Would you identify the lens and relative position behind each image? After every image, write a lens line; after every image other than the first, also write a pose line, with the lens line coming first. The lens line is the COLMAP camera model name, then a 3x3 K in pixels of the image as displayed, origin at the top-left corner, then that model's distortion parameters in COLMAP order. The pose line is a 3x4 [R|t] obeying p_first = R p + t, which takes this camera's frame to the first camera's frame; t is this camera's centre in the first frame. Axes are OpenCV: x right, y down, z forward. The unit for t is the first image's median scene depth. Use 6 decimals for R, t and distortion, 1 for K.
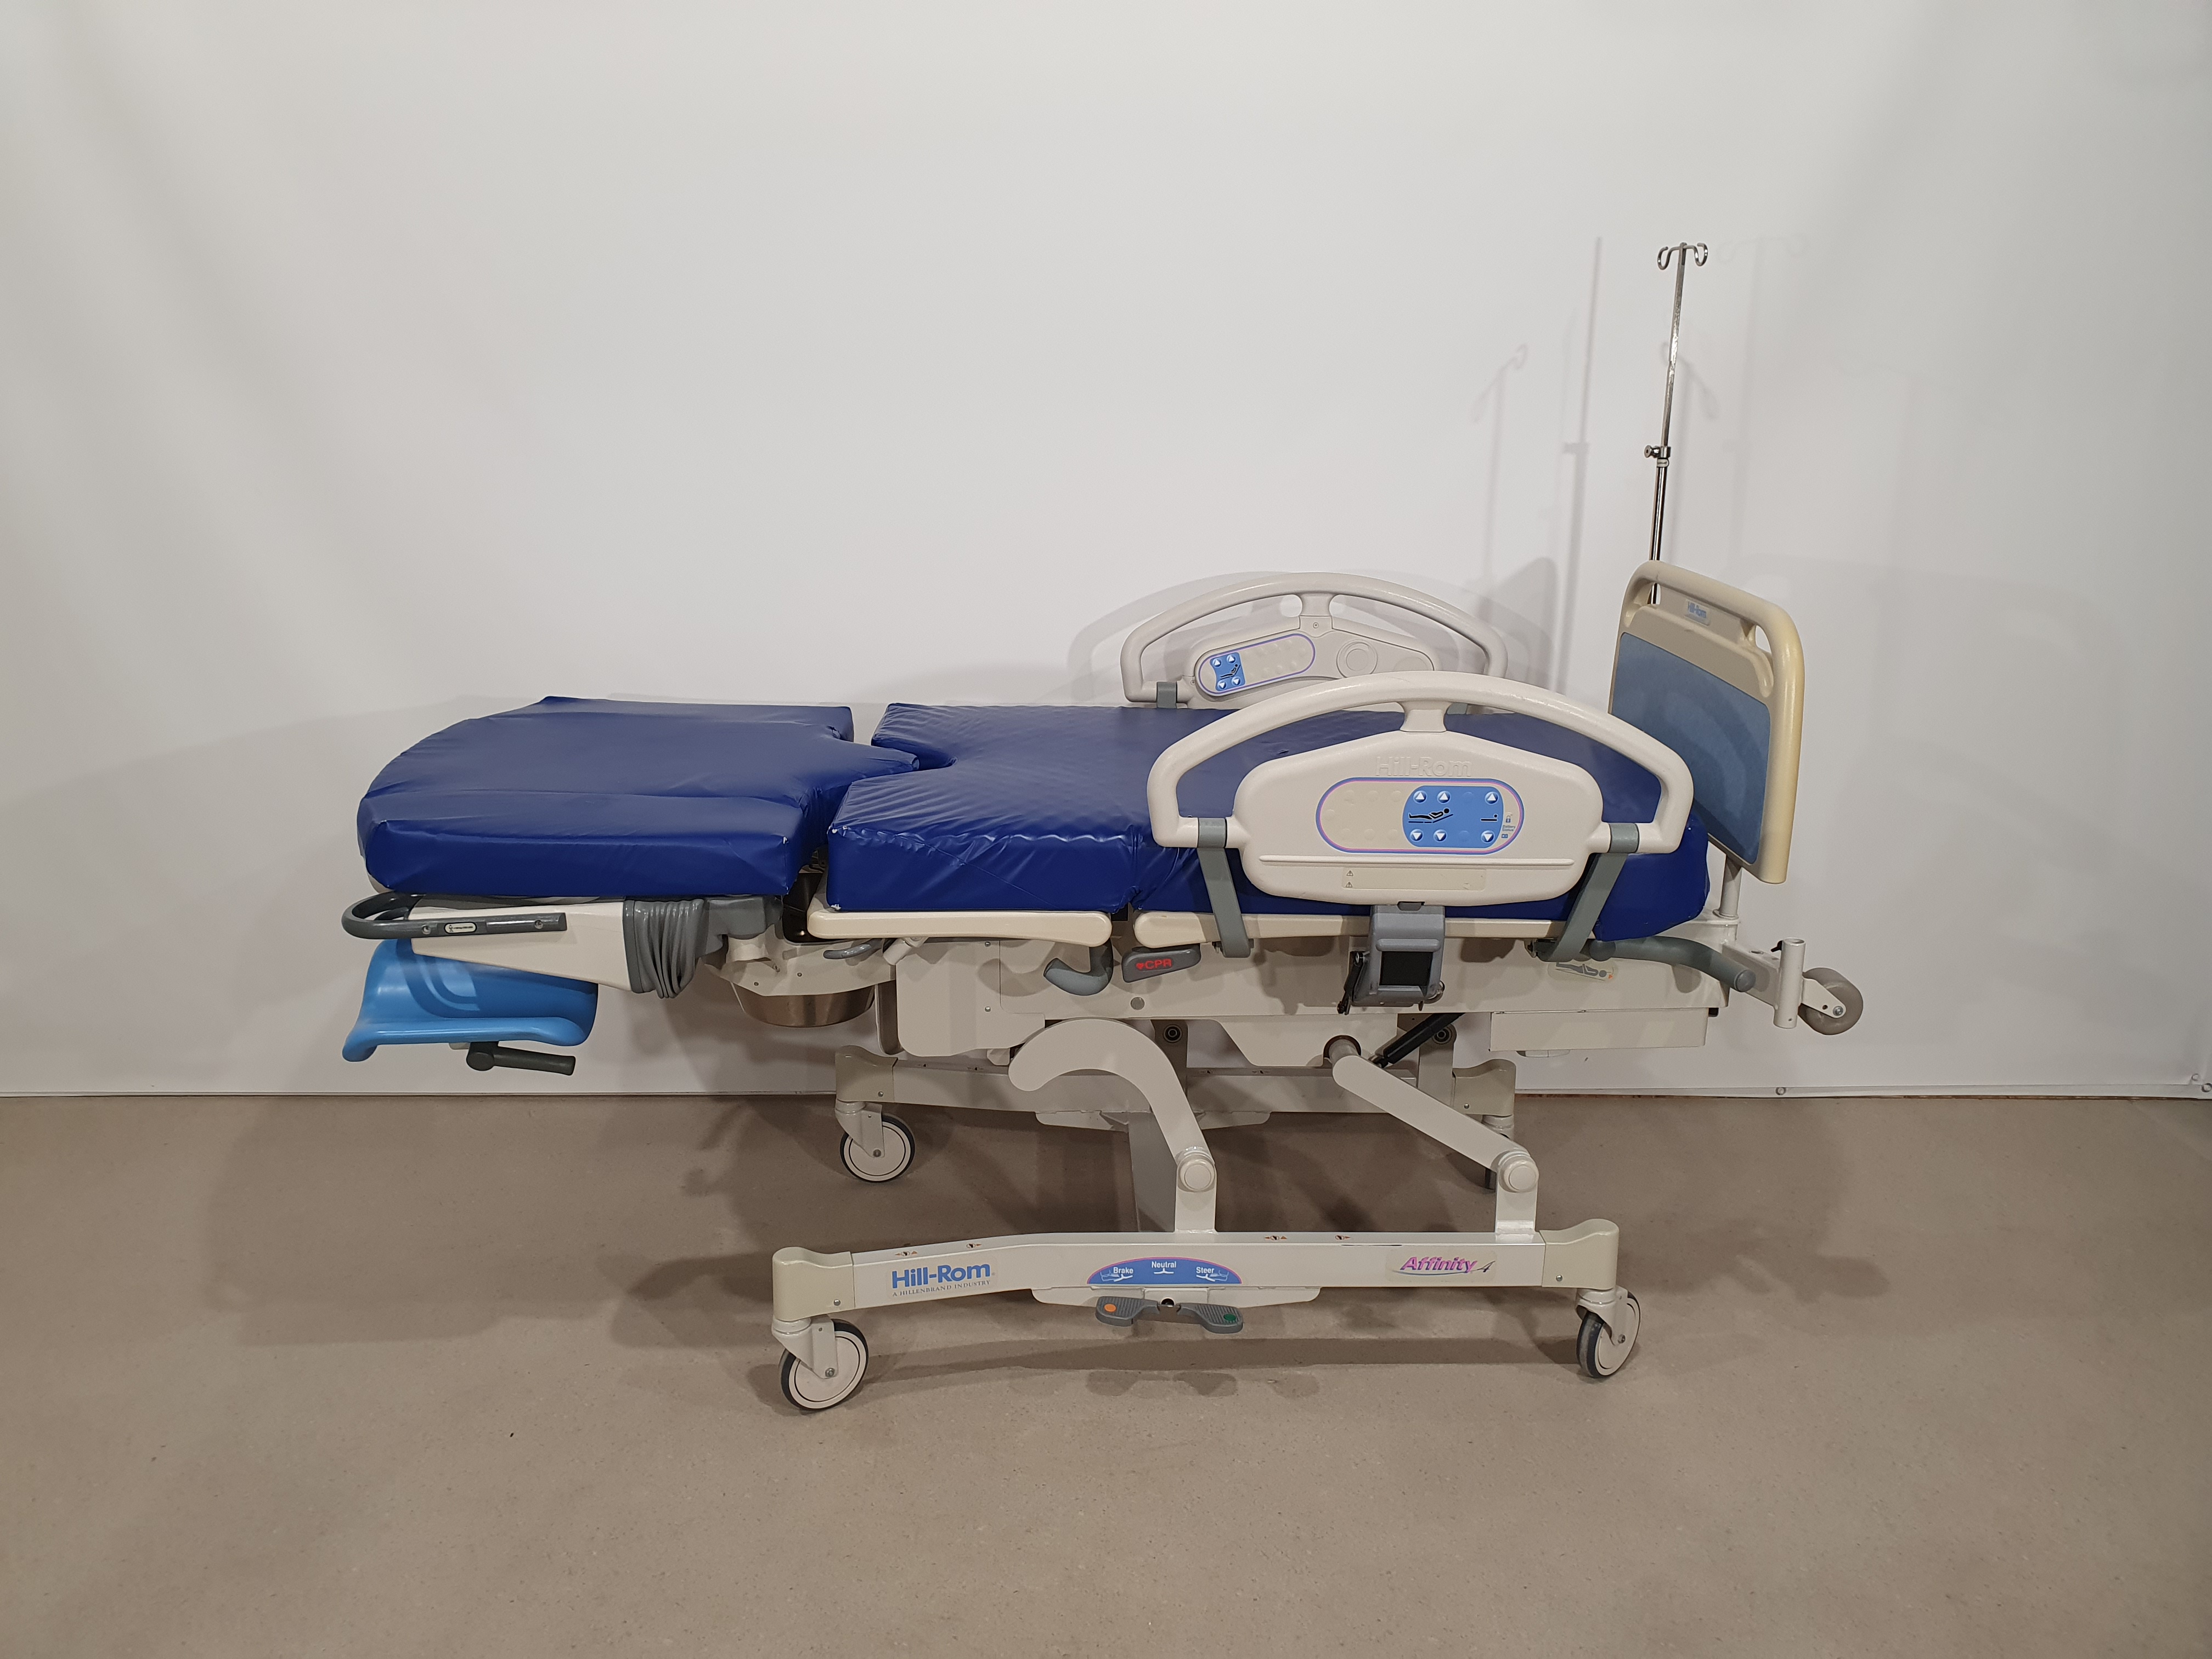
lens RADIAL K [[1697.7, 0, 1058.4], [0, 1697.7, 831.2], [0, 0, 1]] dist [0.001103, 0.000965]
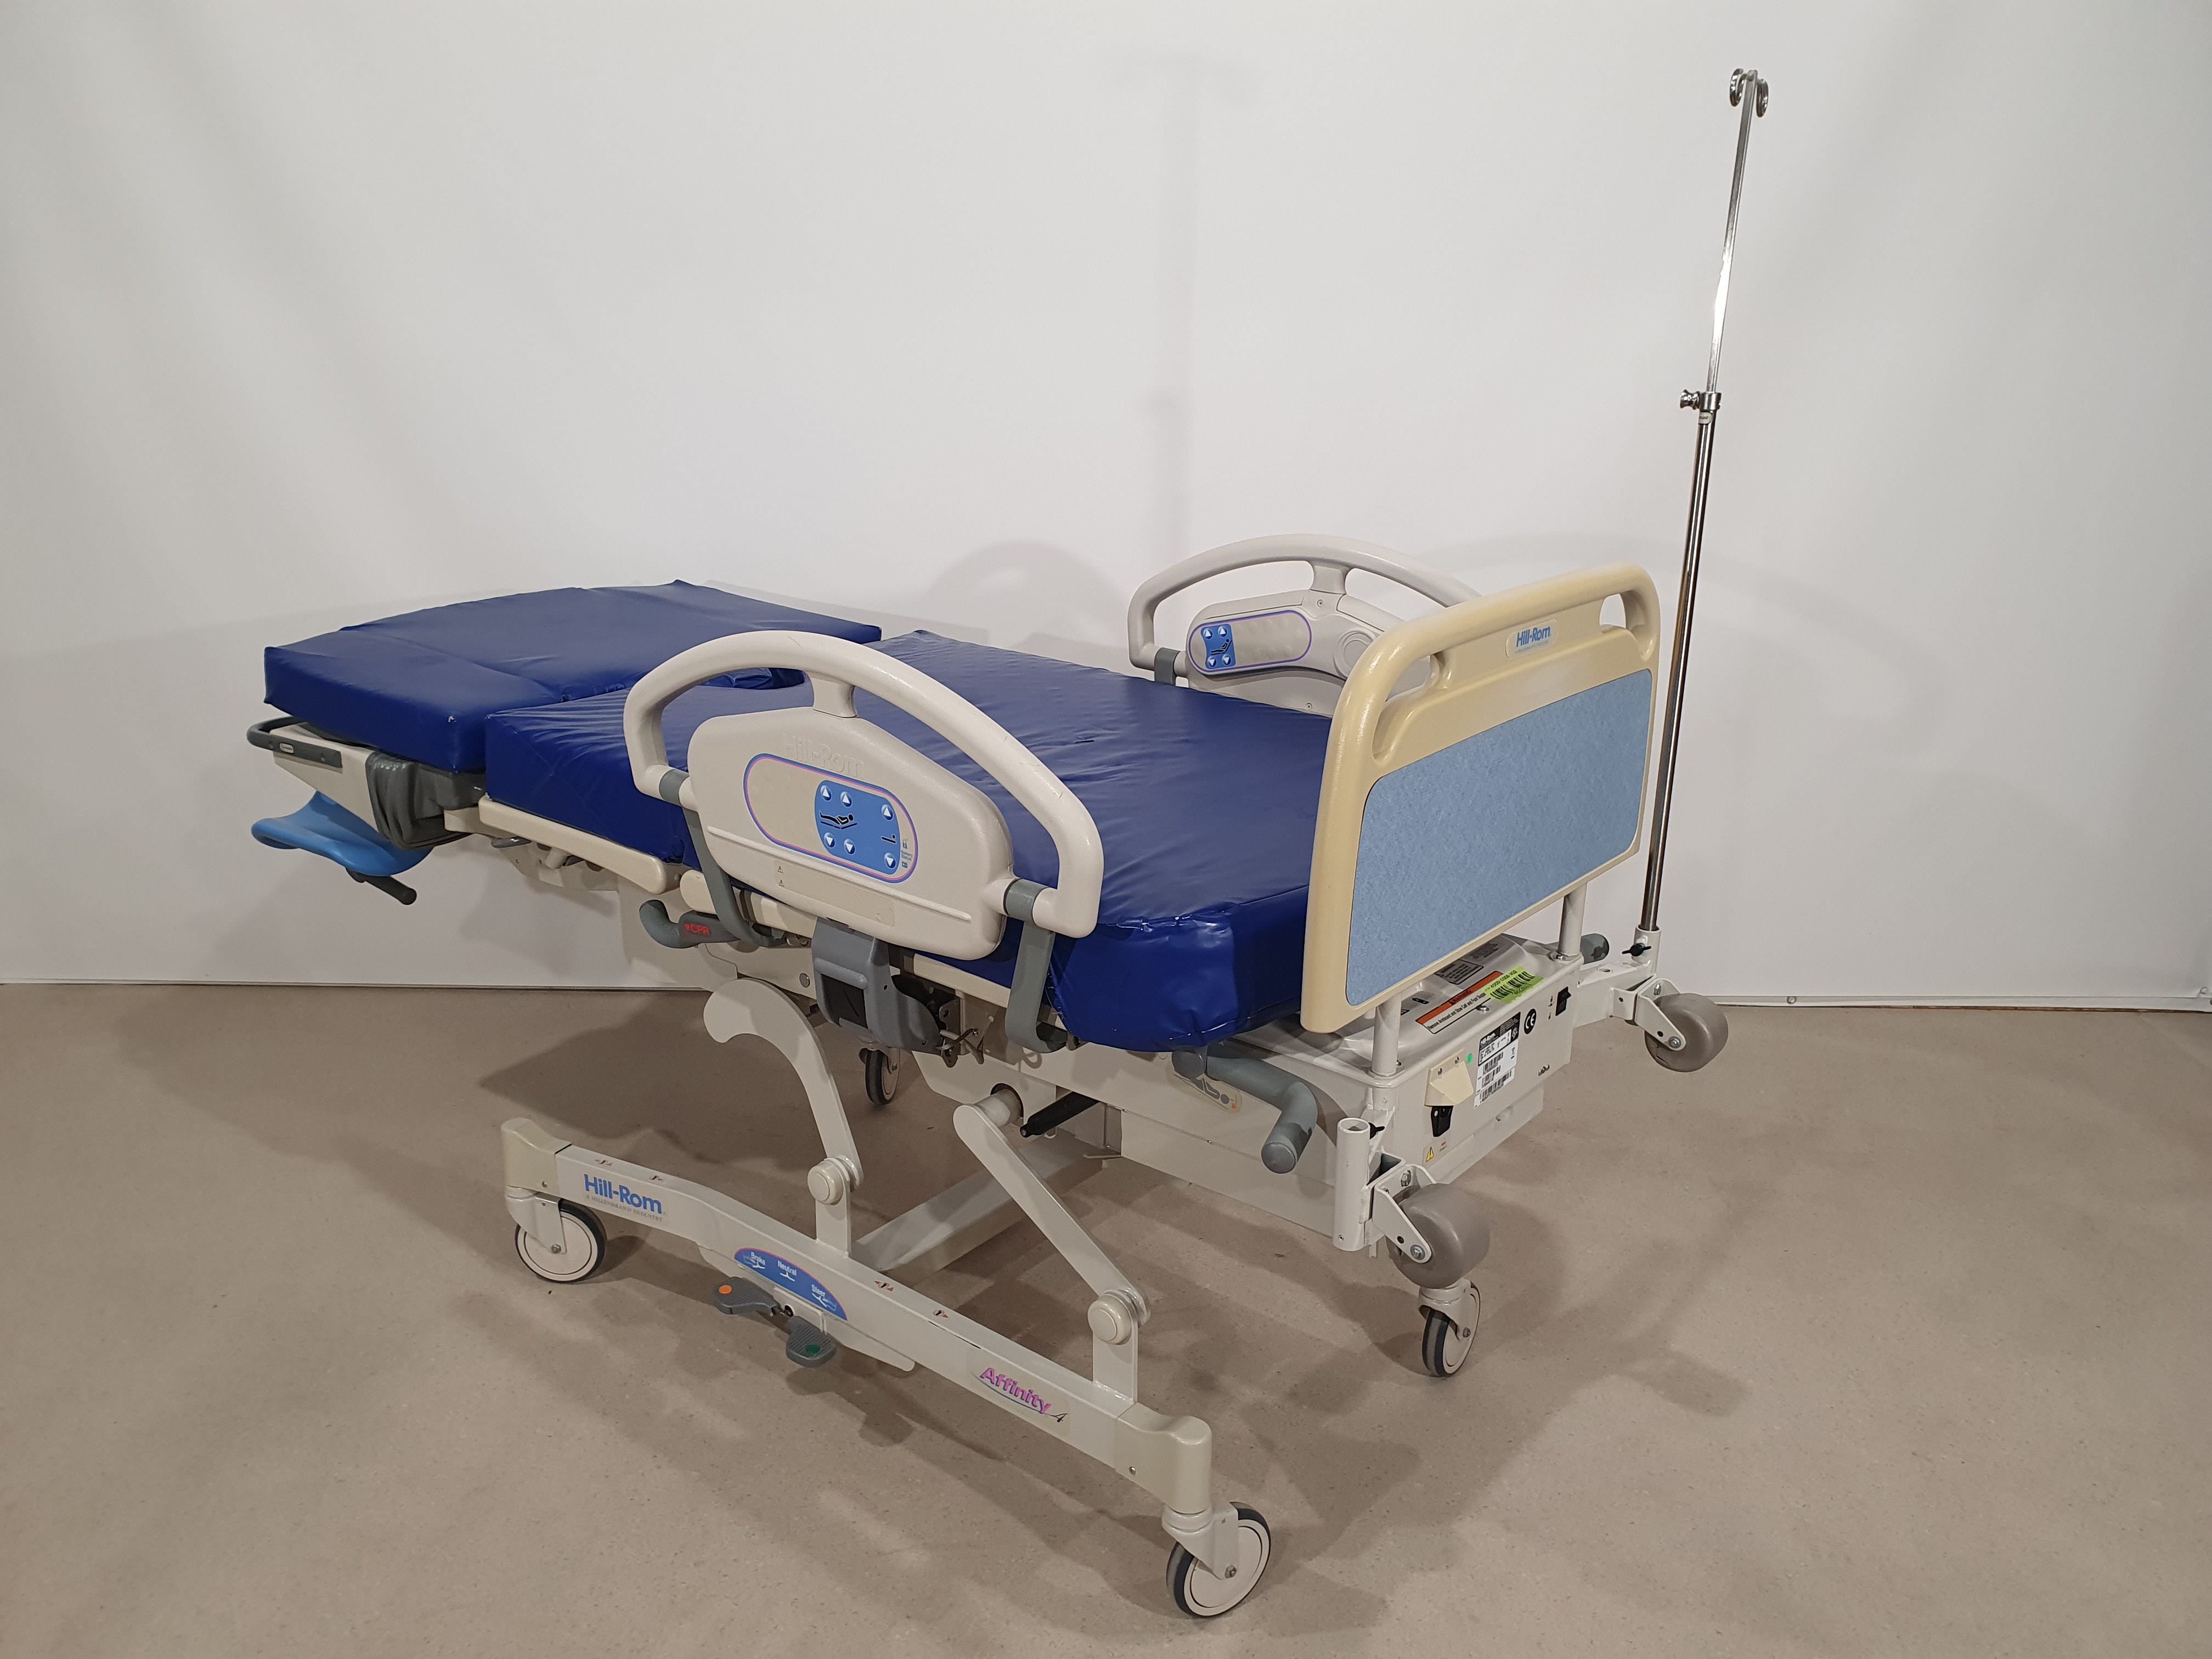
lens RADIAL K [[1714.7, 0, 1072.9], [0, 1714.7, 841.3], [0, 0, 1]] dist [0.000707, -0.004183]
pose [[0.765707, 0.209859, -0.607990, 0.684966], [-0.187106, 0.977070, 0.101612, -0.087618], [0.615373, 0.035953, 0.787416, 0.367557]]
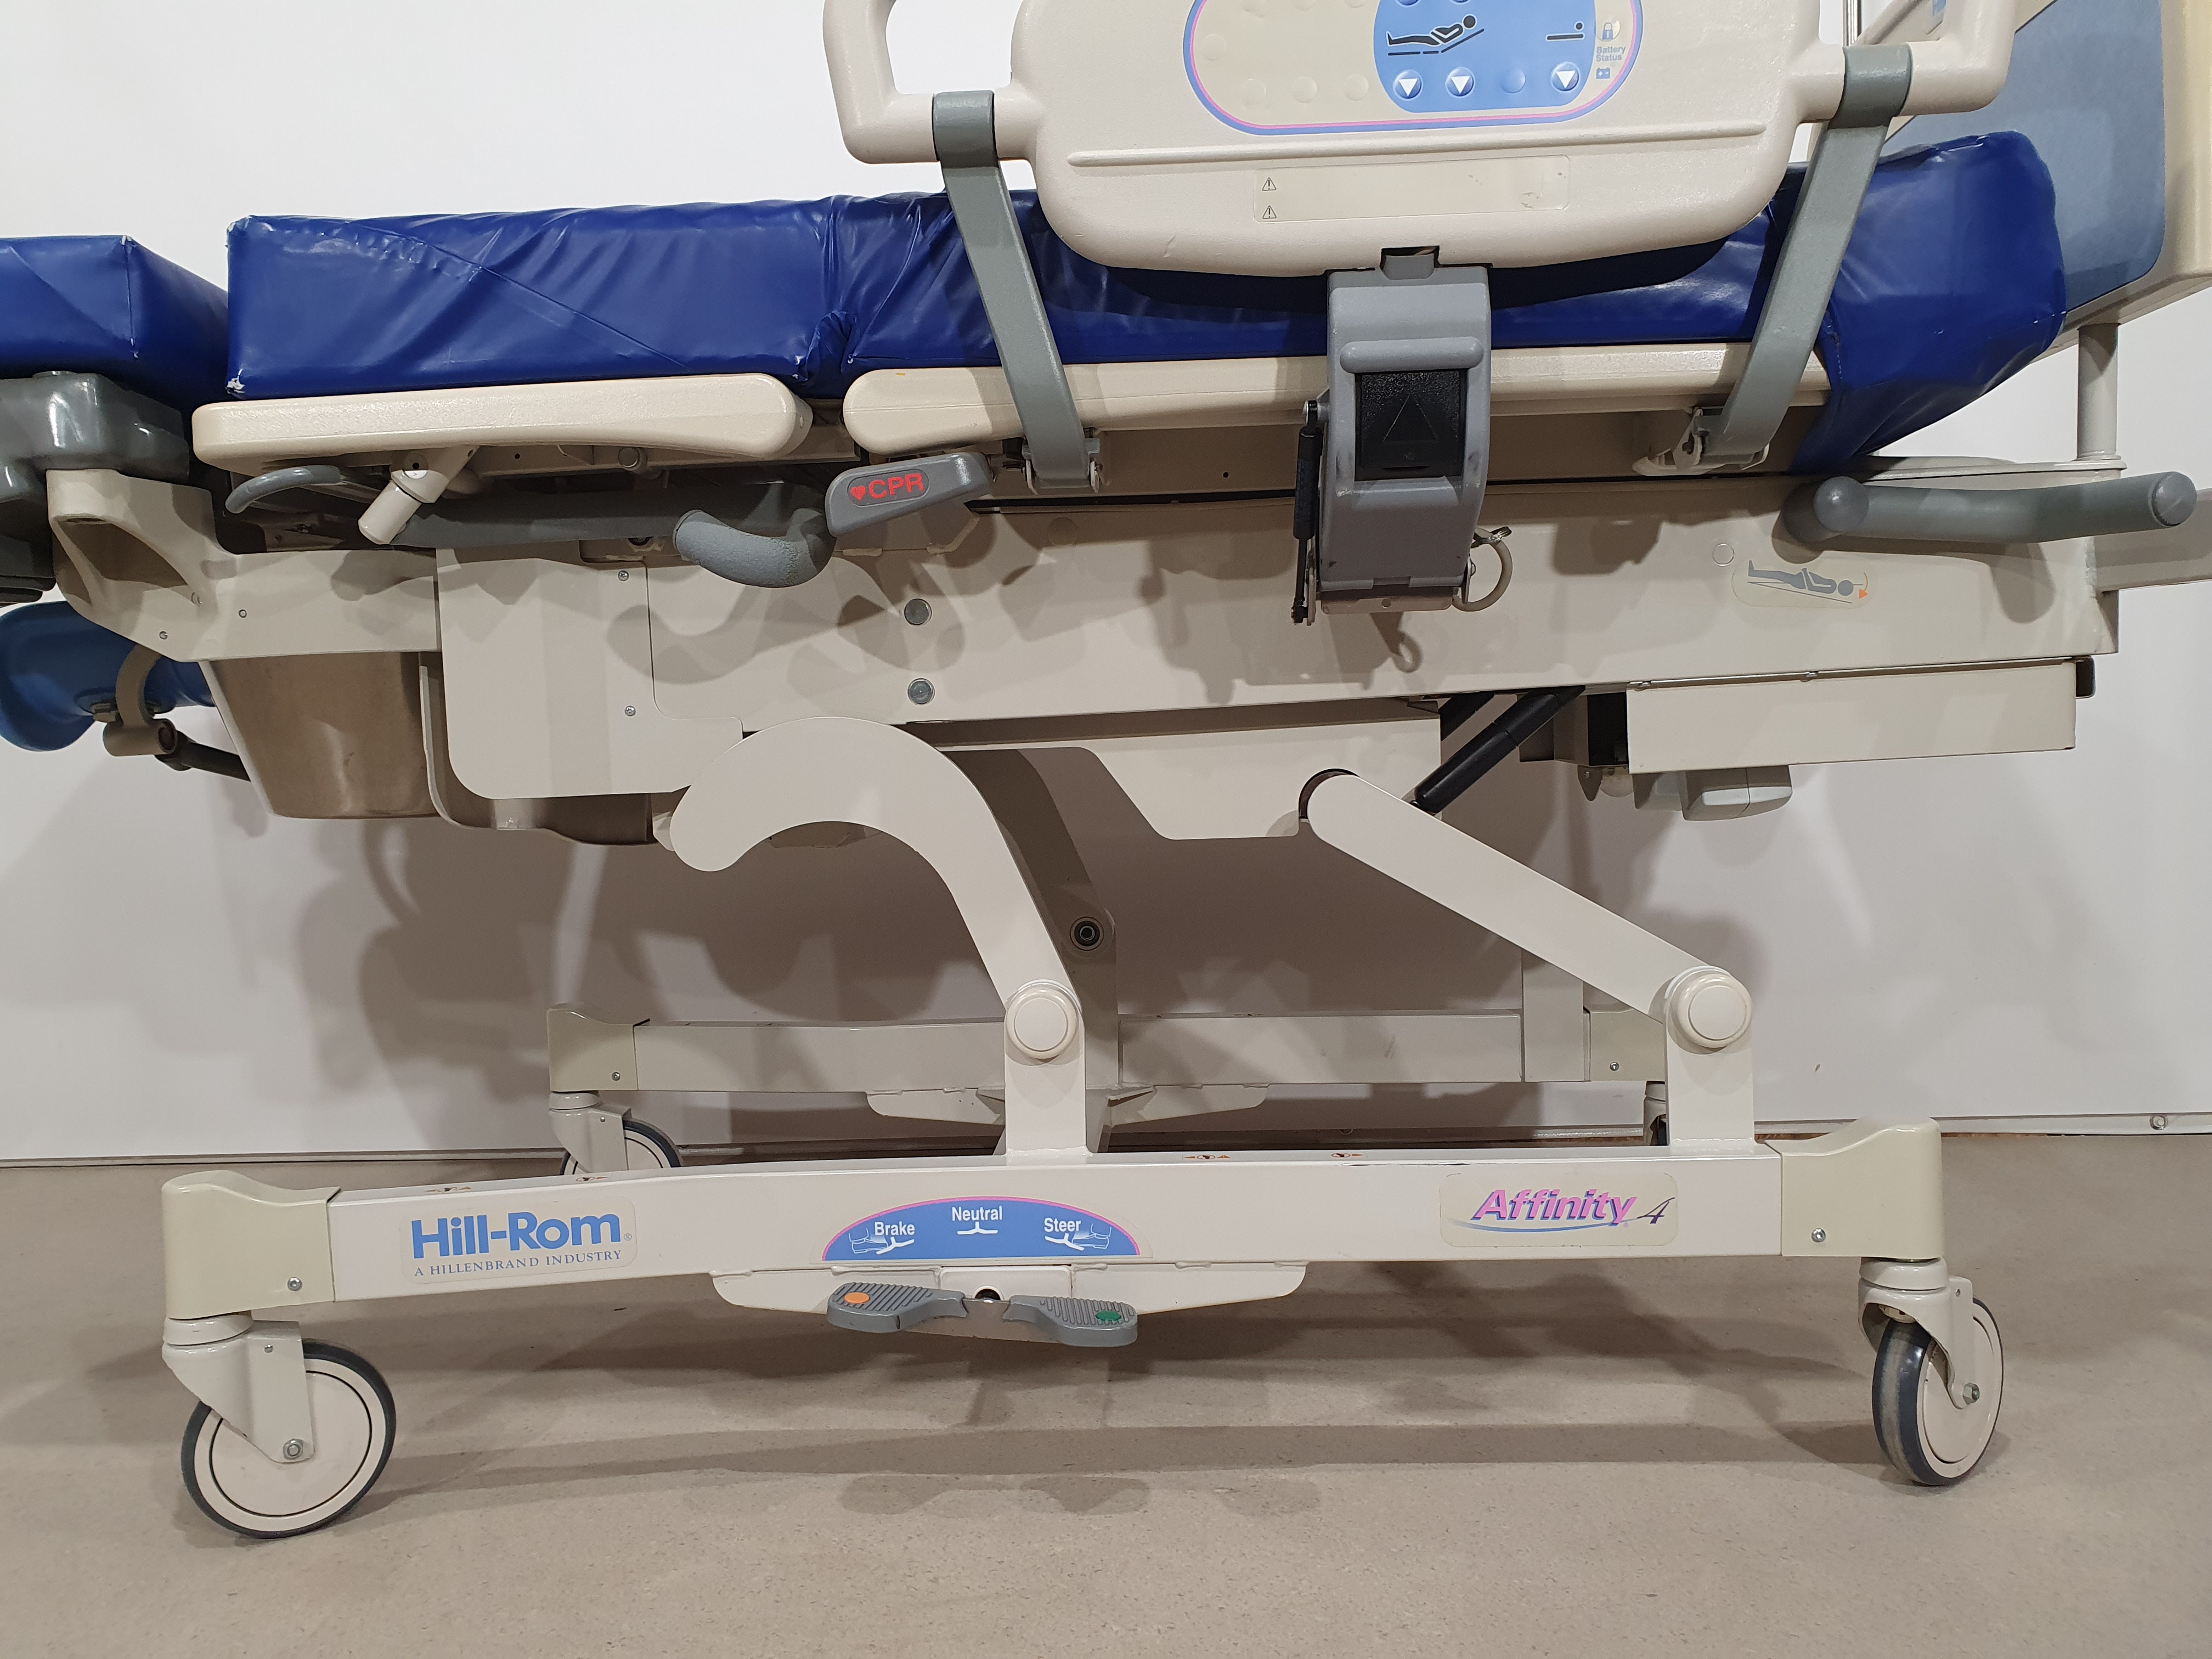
lens RADIAL K [[1714.7, 0, 1072.9], [0, 1714.7, 841.3], [0, 0, 1]] dist [0.000707, -0.004183]
pose [[0.996925, -0.029894, -0.072430, 0.128027], [0.014111, 0.977747, -0.209311, 0.254017], [0.077075, 0.207645, 0.975163, 0.504025]]
